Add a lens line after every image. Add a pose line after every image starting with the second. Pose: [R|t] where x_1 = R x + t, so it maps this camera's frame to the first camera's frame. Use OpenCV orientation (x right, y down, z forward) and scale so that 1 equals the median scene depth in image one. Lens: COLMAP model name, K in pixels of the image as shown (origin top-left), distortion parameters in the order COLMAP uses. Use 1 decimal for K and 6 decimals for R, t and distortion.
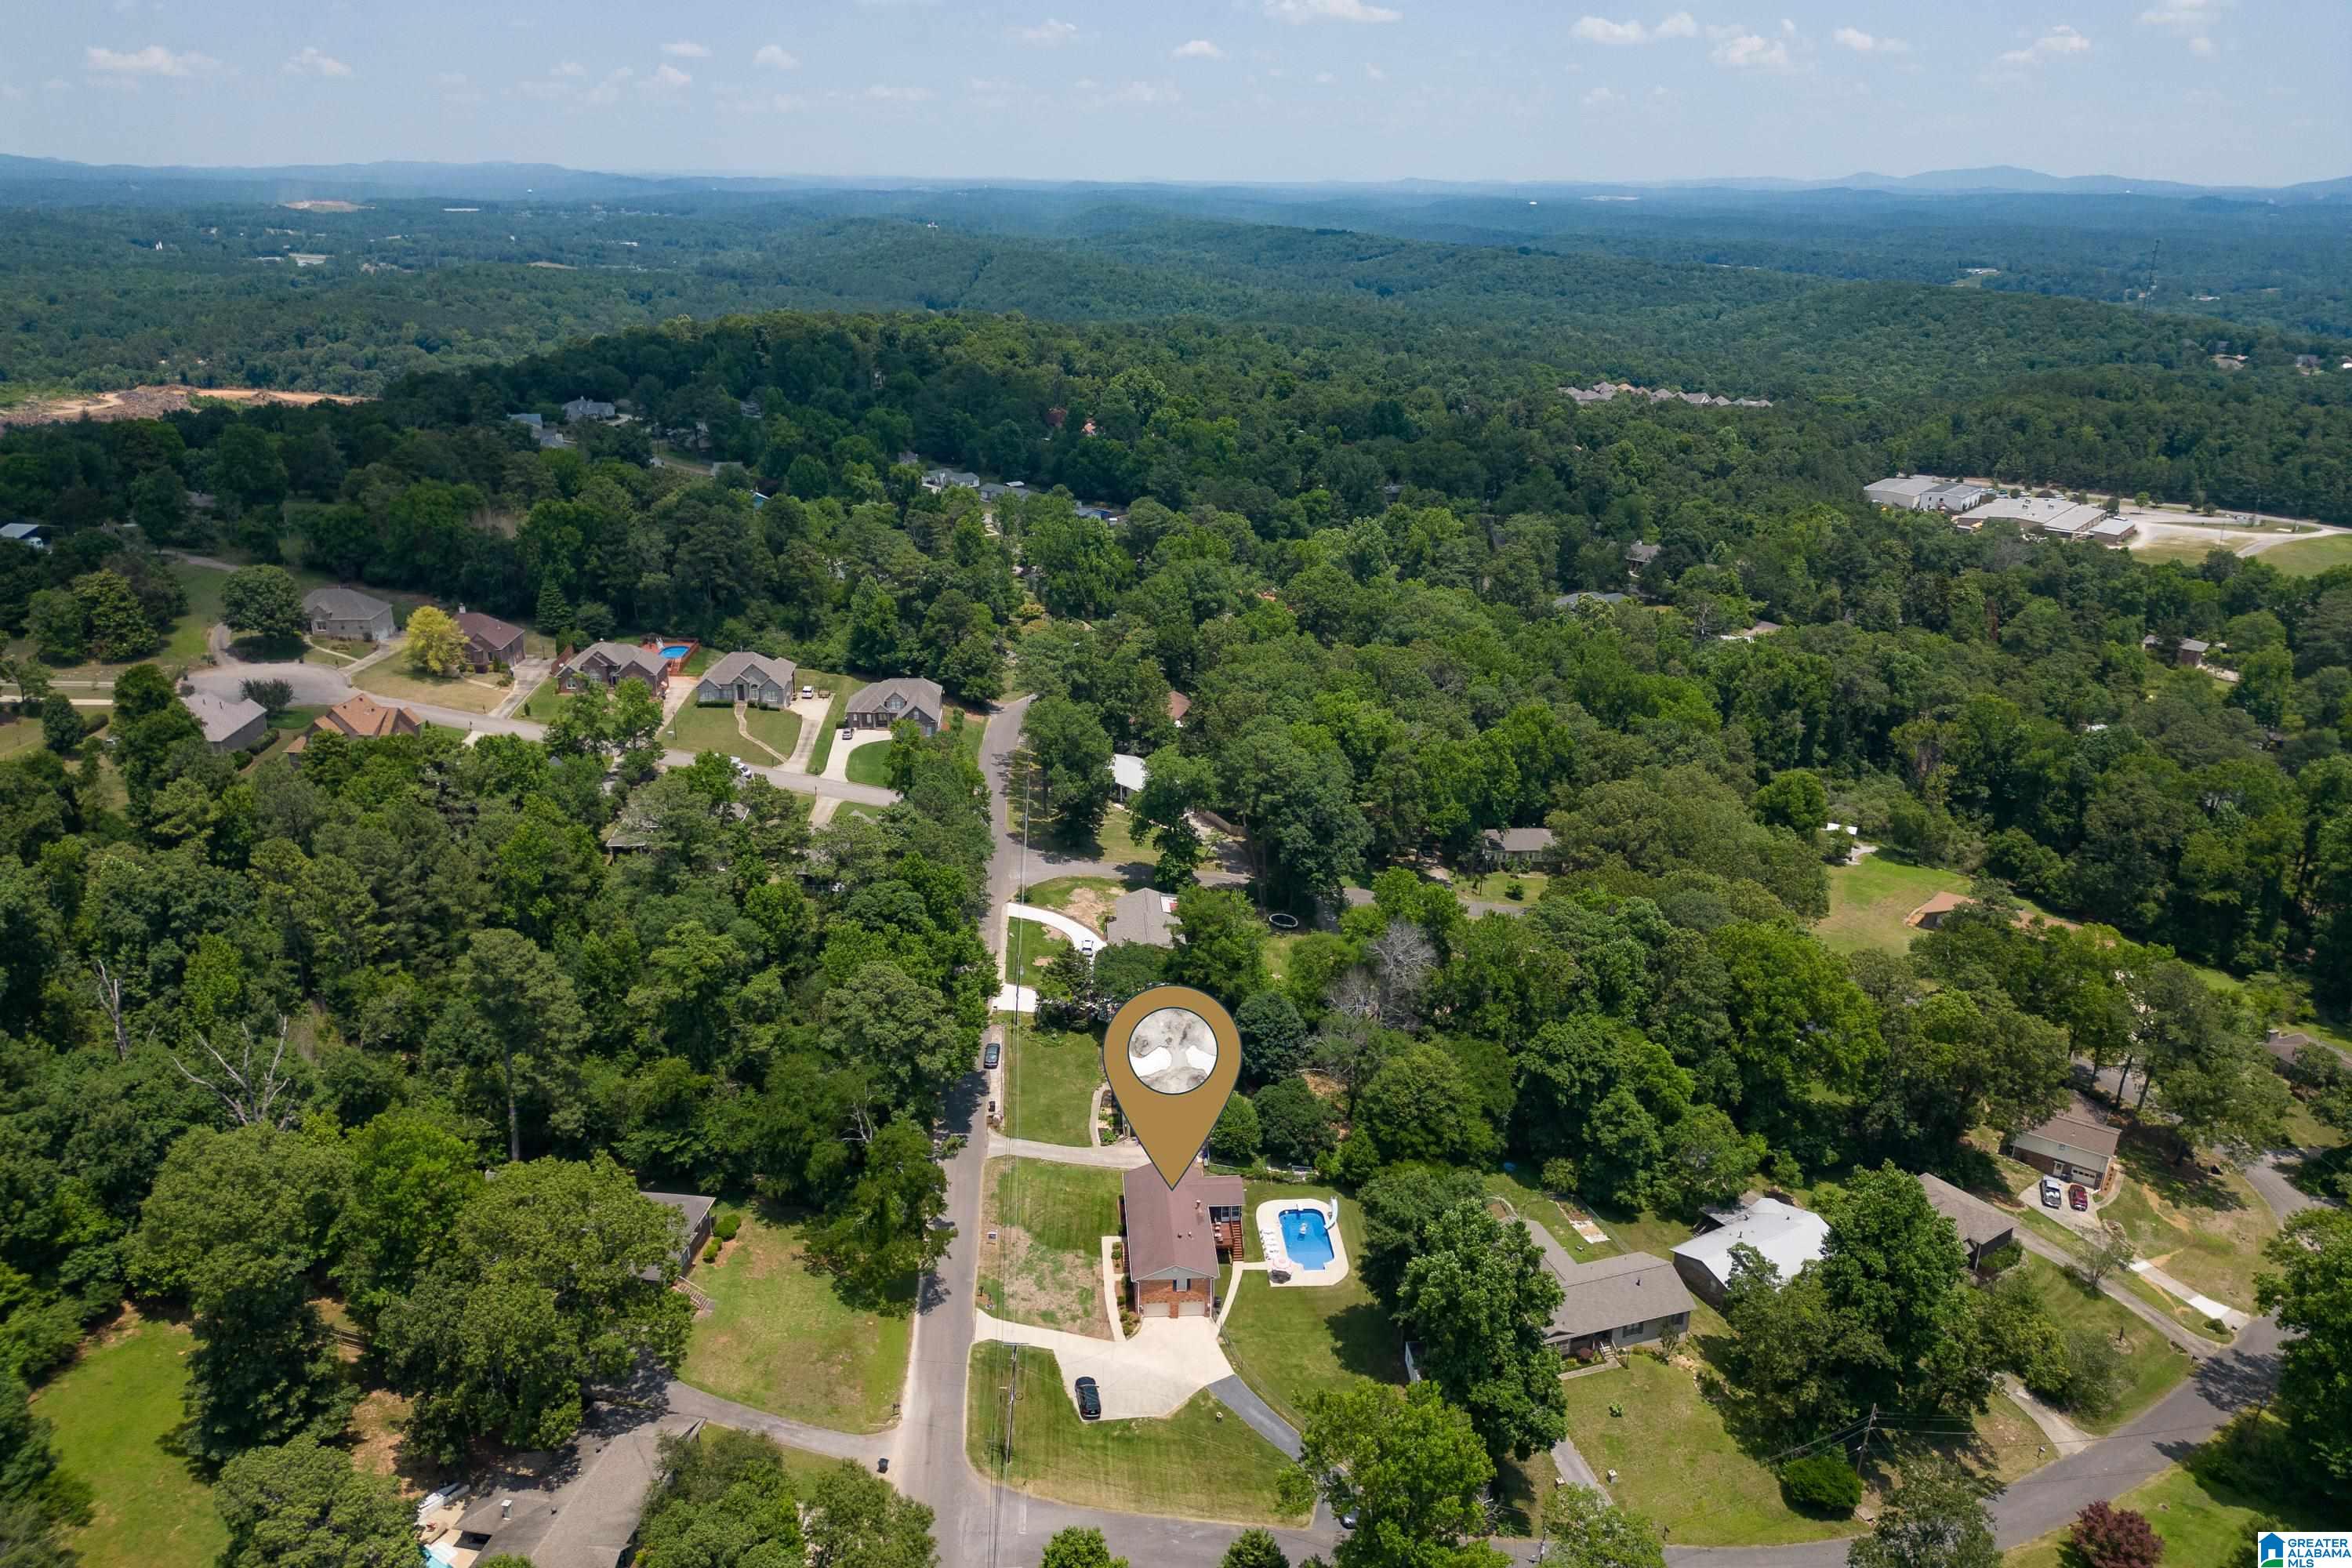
lens RADIAL K [[1679.1, 0, 1176.0], [0, 1679.1, 784.0], [0, 0, 1]] dist [0.119322, -0.094143]
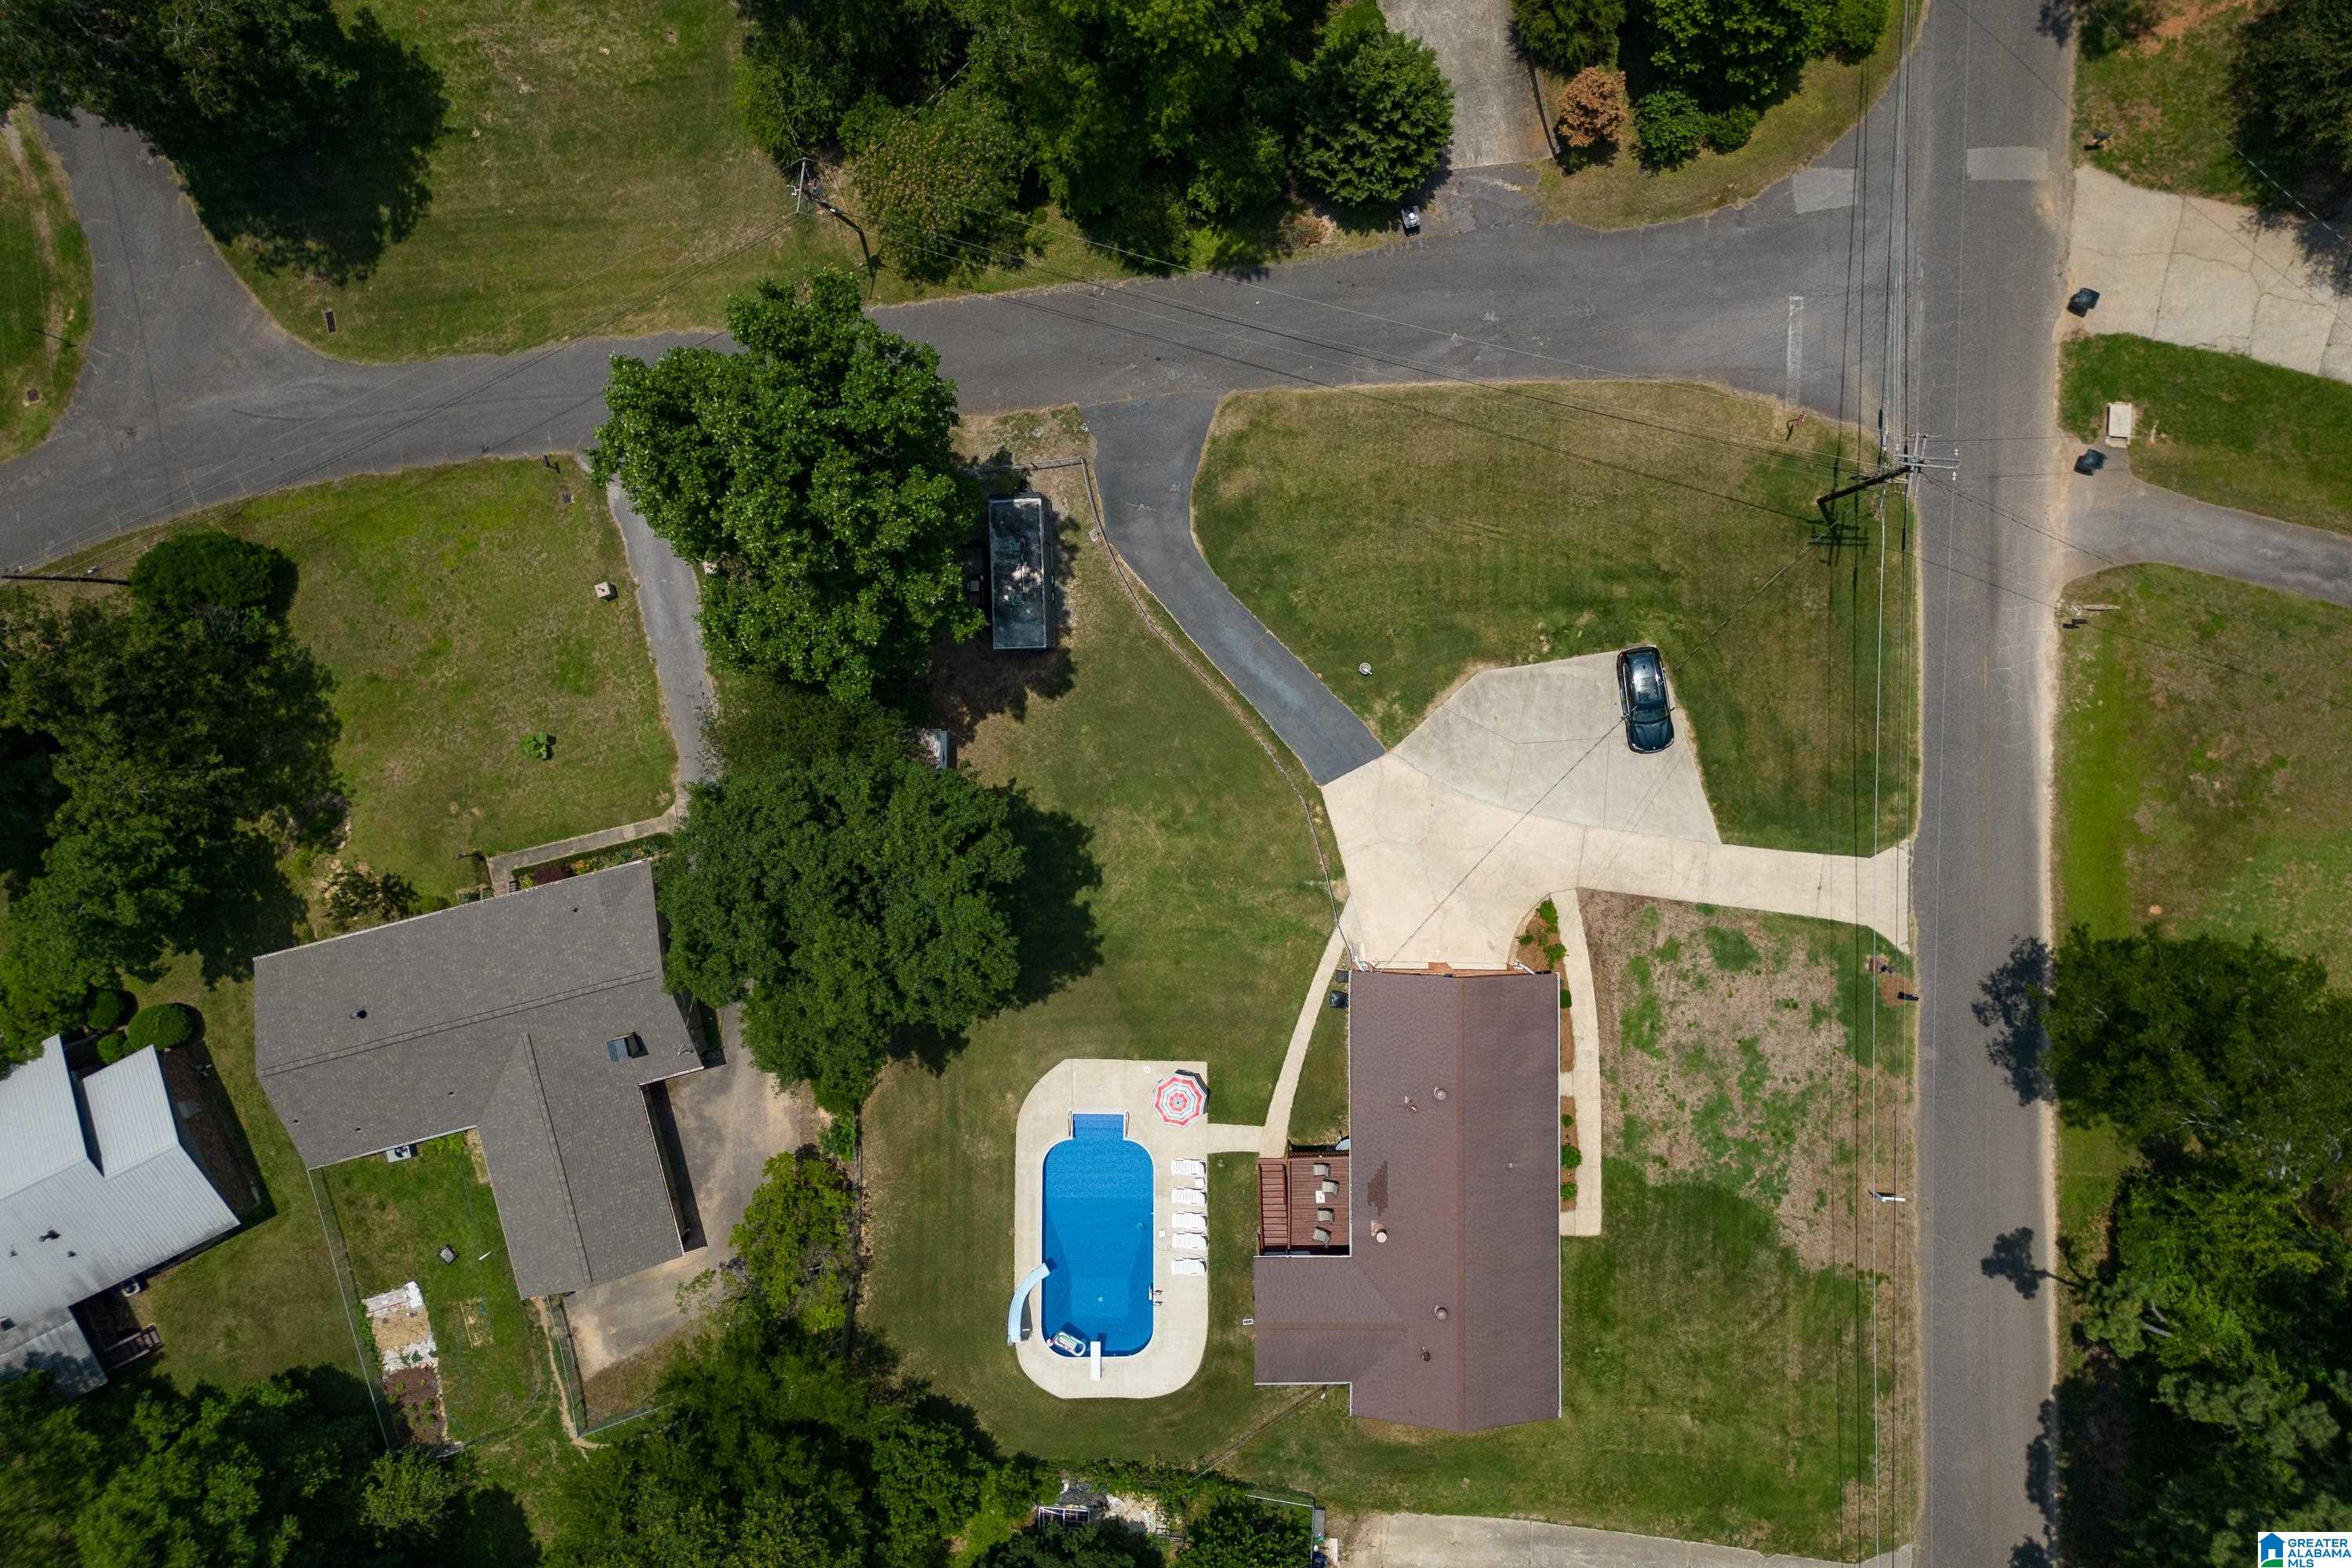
lens RADIAL K [[1590.7, 0, 1176.0], [0, 1590.7, 784.0], [0, 0, 1]] dist [0.028246, -0.004295]
pose [[-0.996983, -0.077414, -0.005707, 0.065062], [0.022332, -0.356459, 0.934044, -0.054644], [-0.074342, 0.931098, 0.357112, 0.712695]]
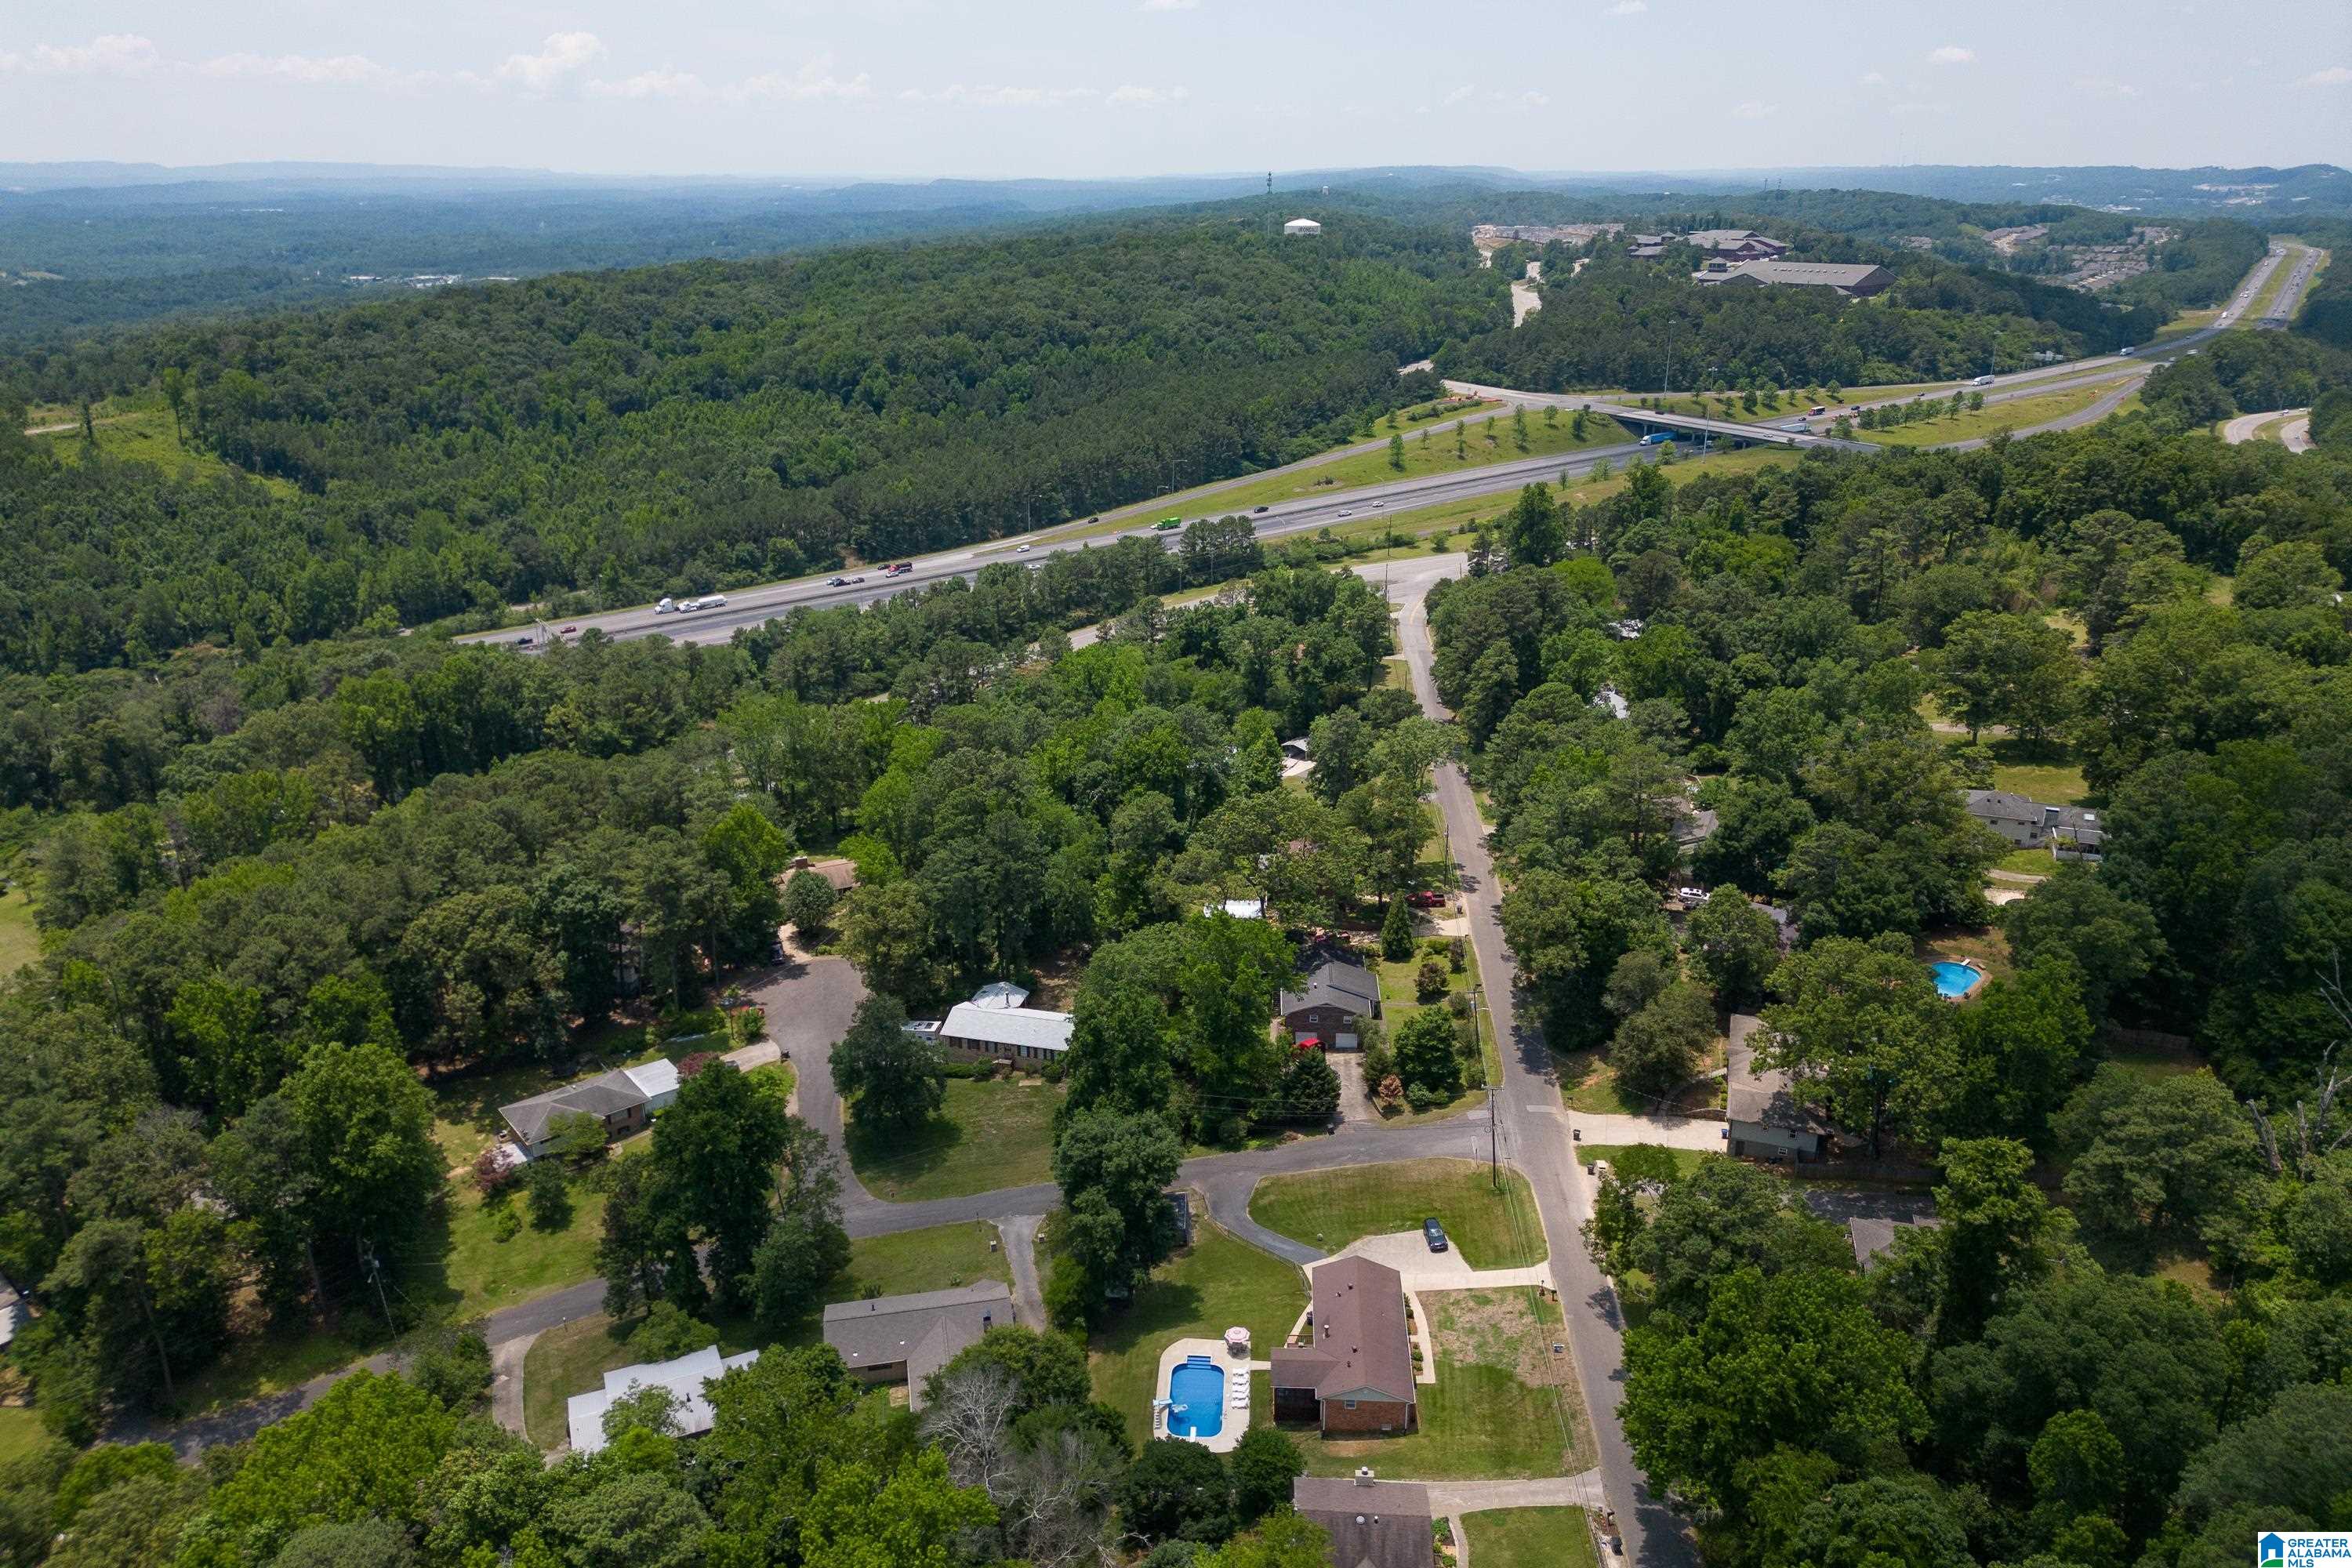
lens RADIAL K [[1679.1, 0, 1176.0], [0, 1679.1, 784.0], [0, 0, 1]] dist [0.119322, -0.094143]
pose [[-0.991030, -0.049622, 0.124085, -0.004602], [0.043305, 0.759165, 0.649456, -0.504103], [-0.126428, 0.649004, -0.750206, 1.370979]]
